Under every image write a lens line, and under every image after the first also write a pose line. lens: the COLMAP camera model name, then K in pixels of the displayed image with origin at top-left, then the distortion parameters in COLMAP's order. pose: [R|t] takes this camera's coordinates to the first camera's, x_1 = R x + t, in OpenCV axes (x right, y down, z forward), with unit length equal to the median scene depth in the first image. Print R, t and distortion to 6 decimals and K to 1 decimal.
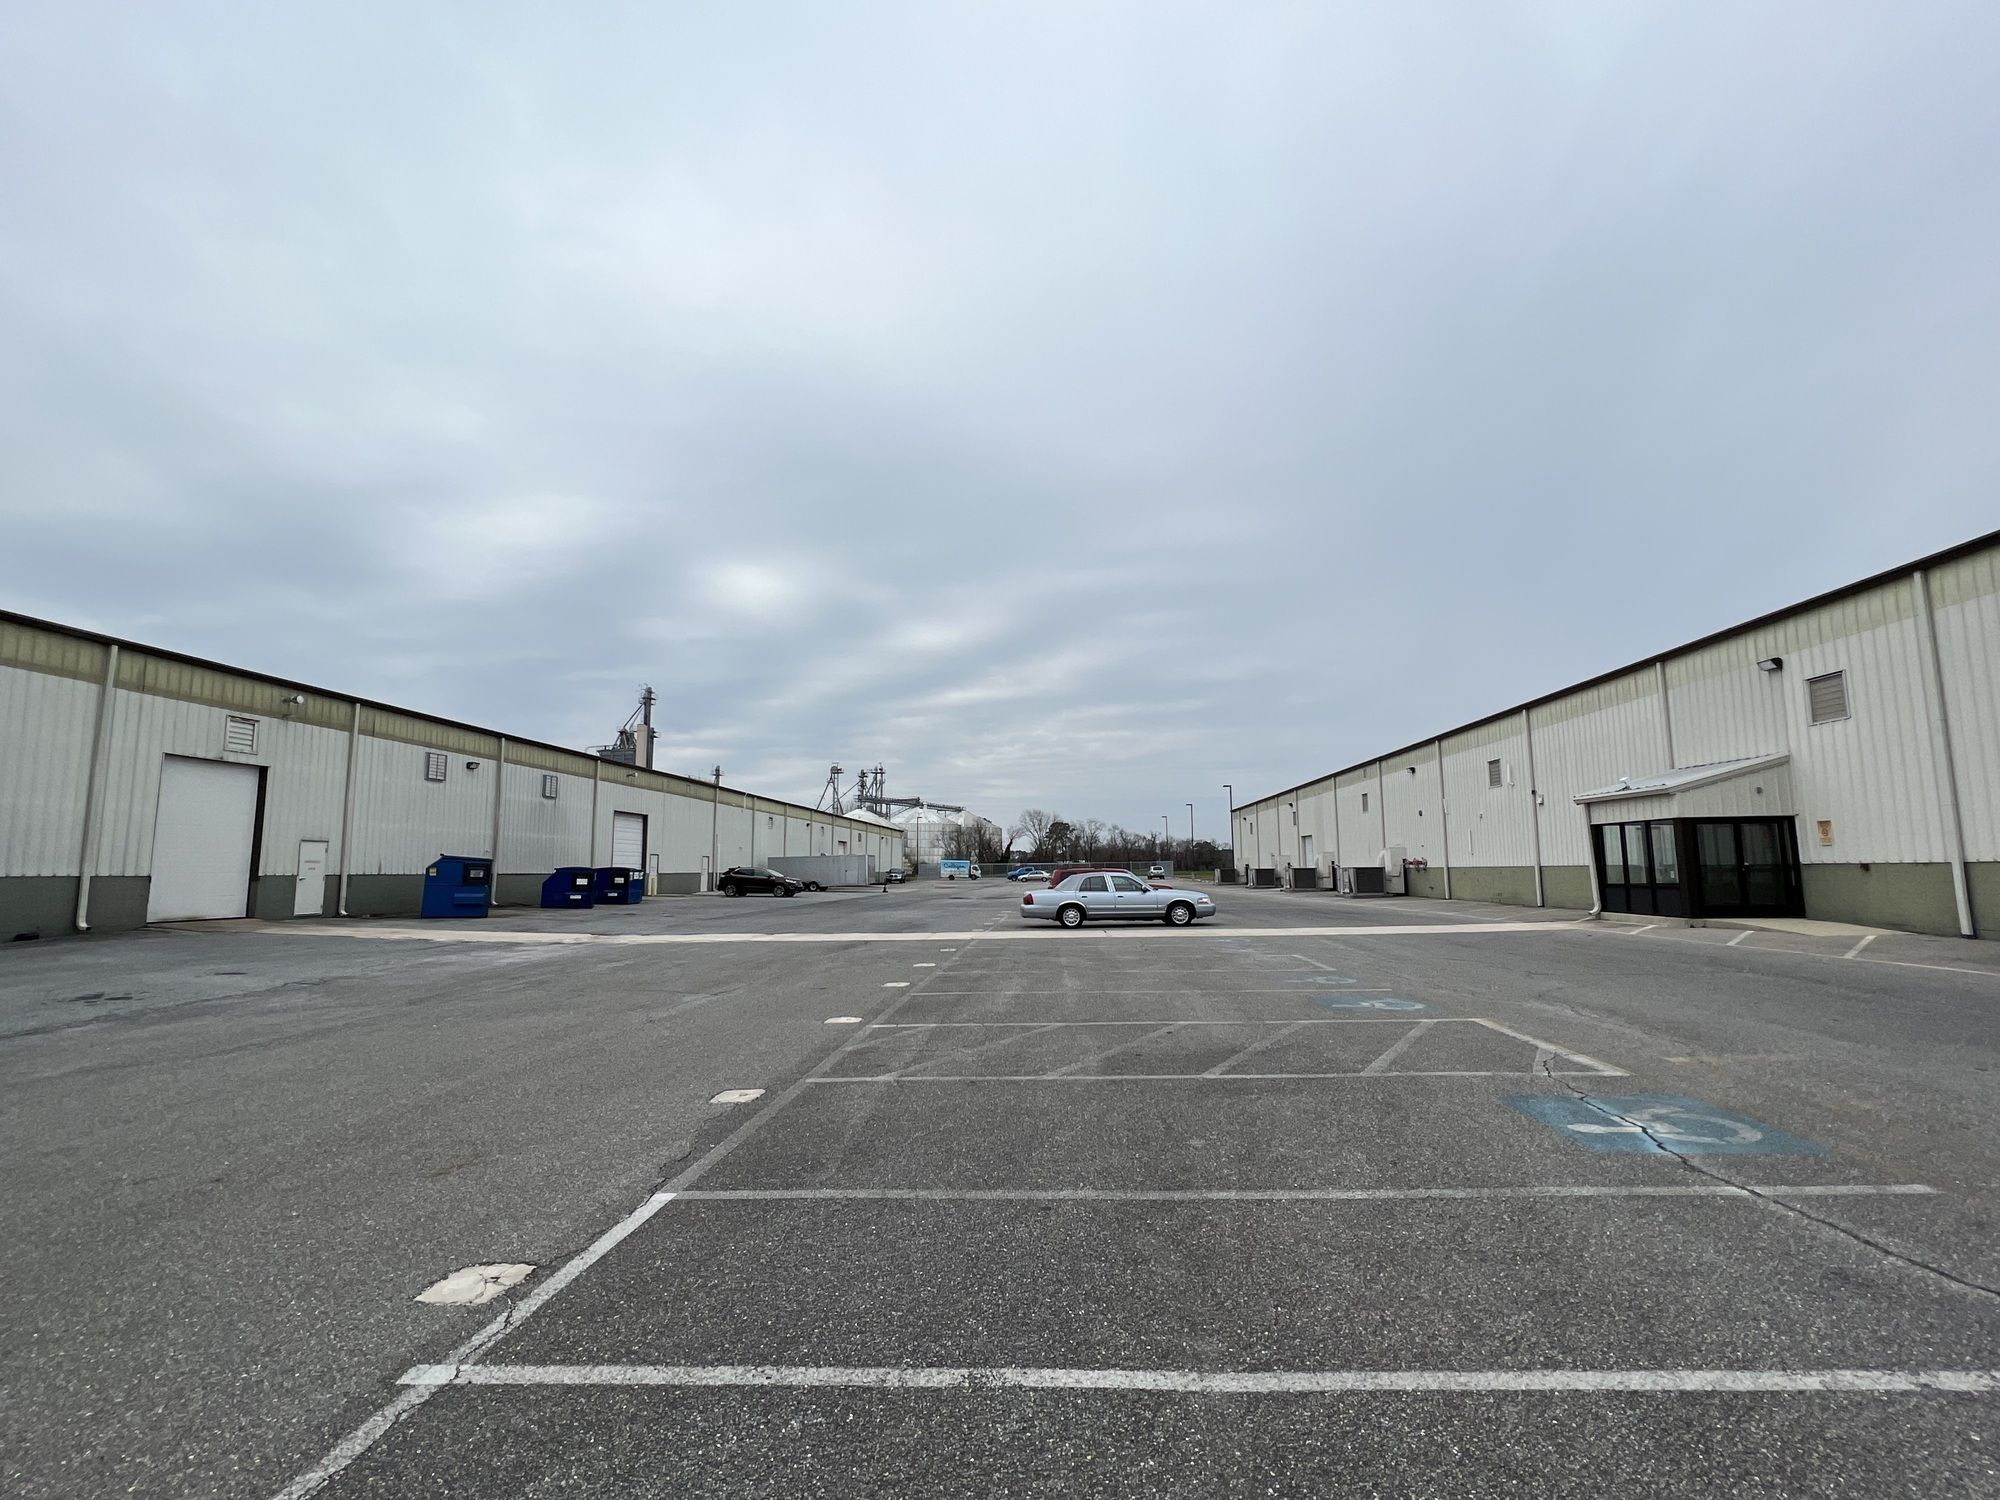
lens RADIAL K [[933.8, 0, 1000.0], [0, 933.8, 750.0], [0, 0, 1]] dist [0.000731, -0.000226]
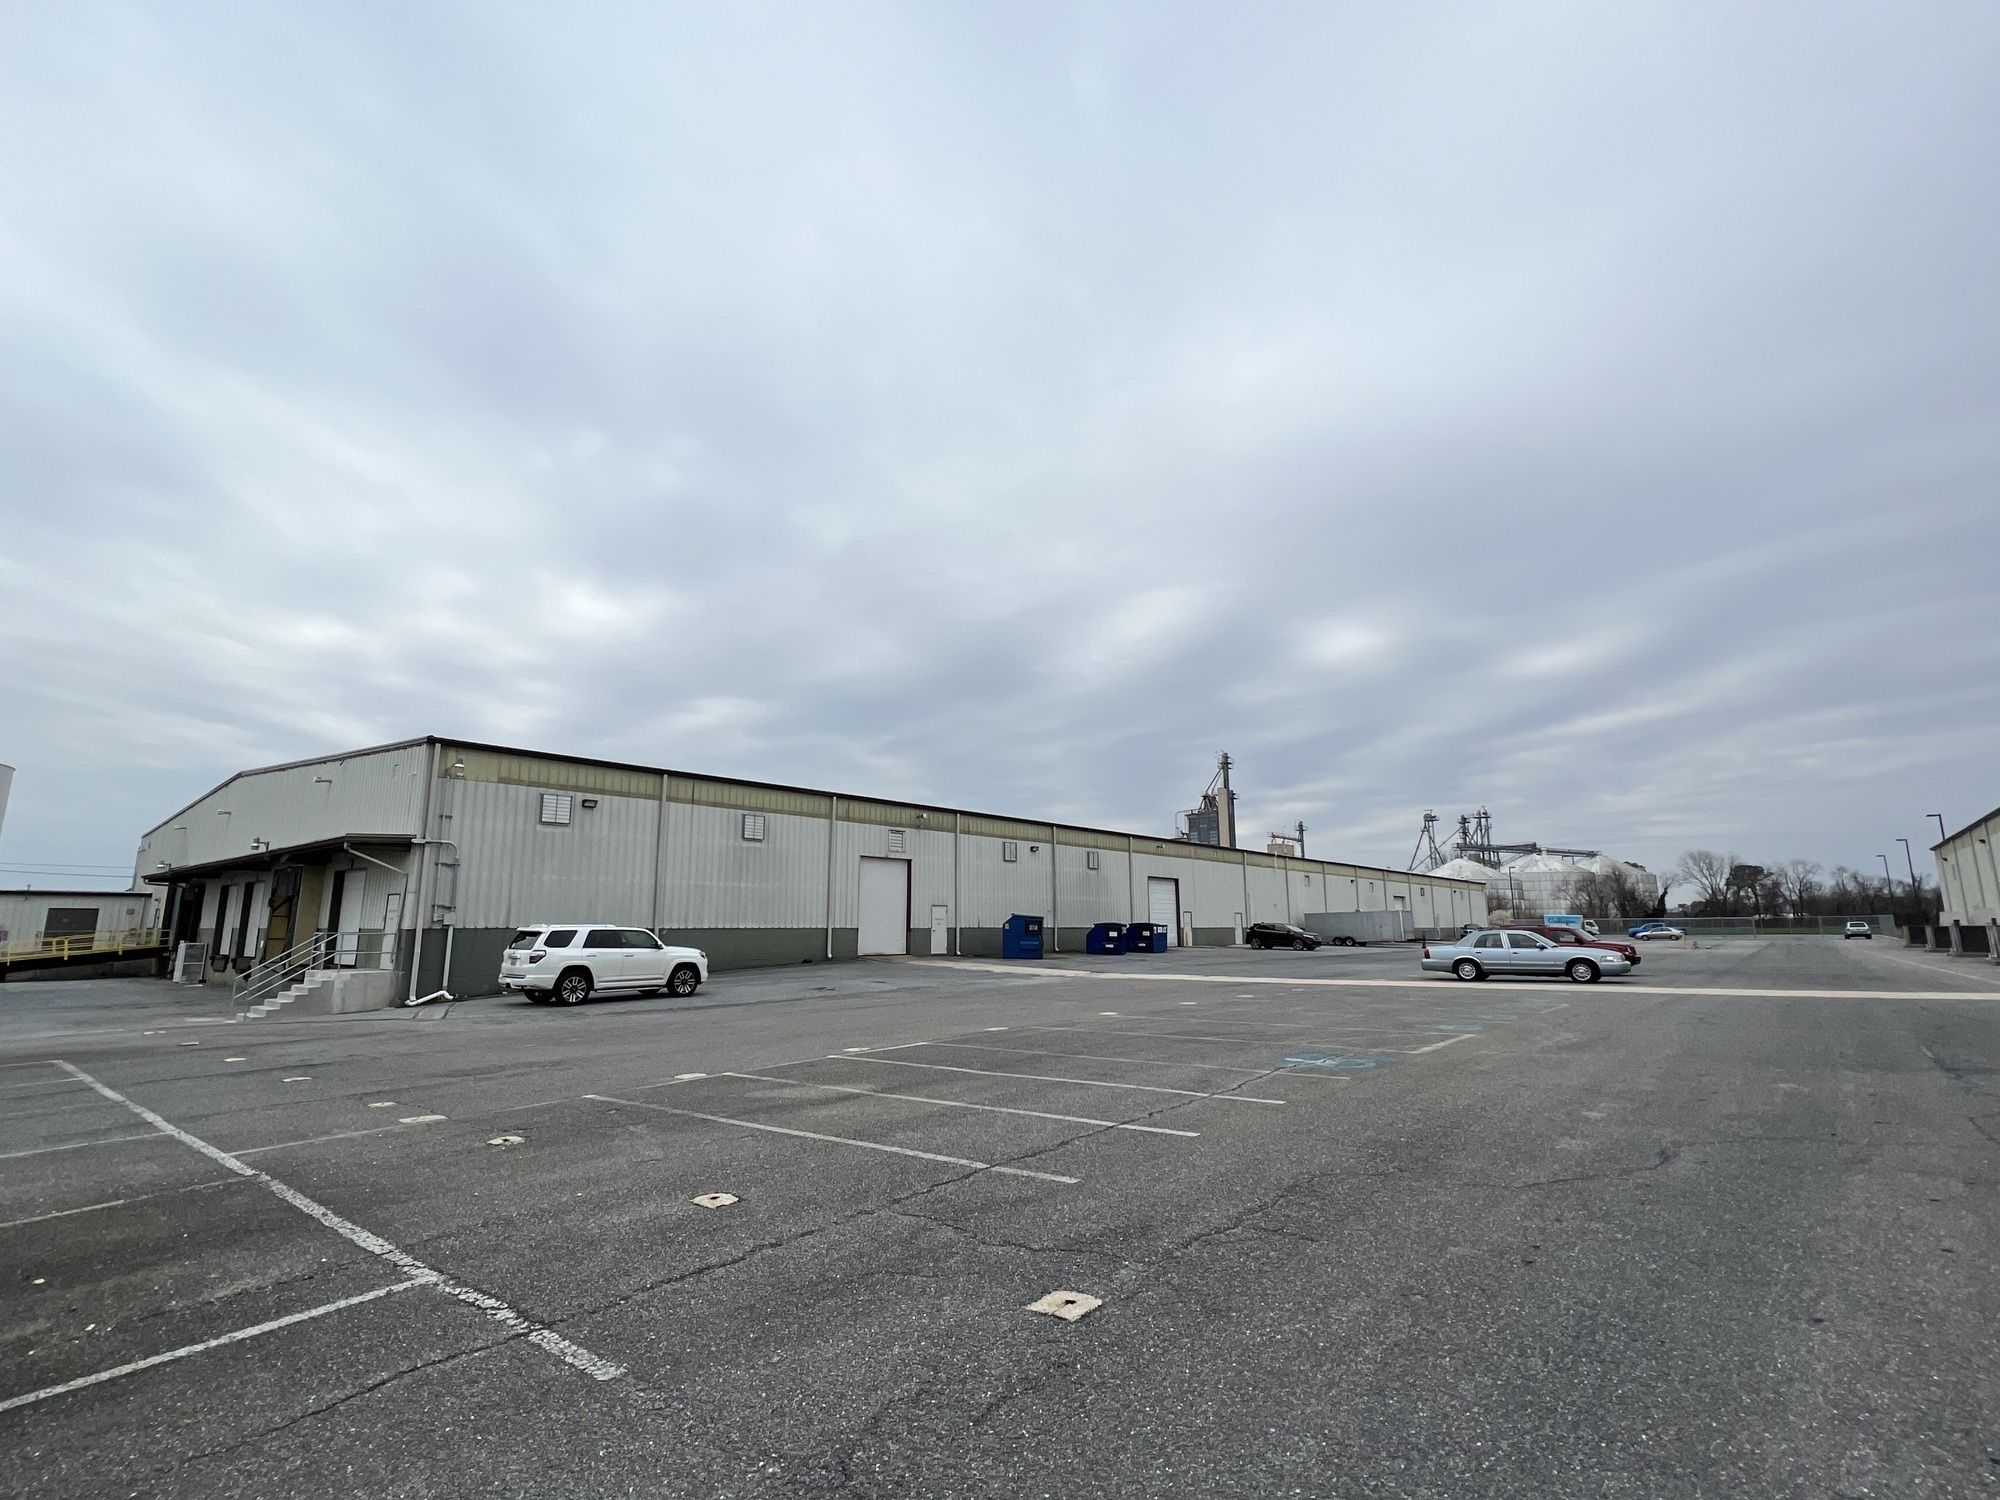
lens RADIAL K [[933.8, 0, 1000.0], [0, 933.8, 750.0], [0, 0, 1]] dist [0.000731, -0.000226]
pose [[0.810800, -0.103660, -0.576071, 0.200063], [0.070921, 0.994340, -0.079106, -0.022263], [0.581010, 0.023283, 0.813563, -0.155100]]
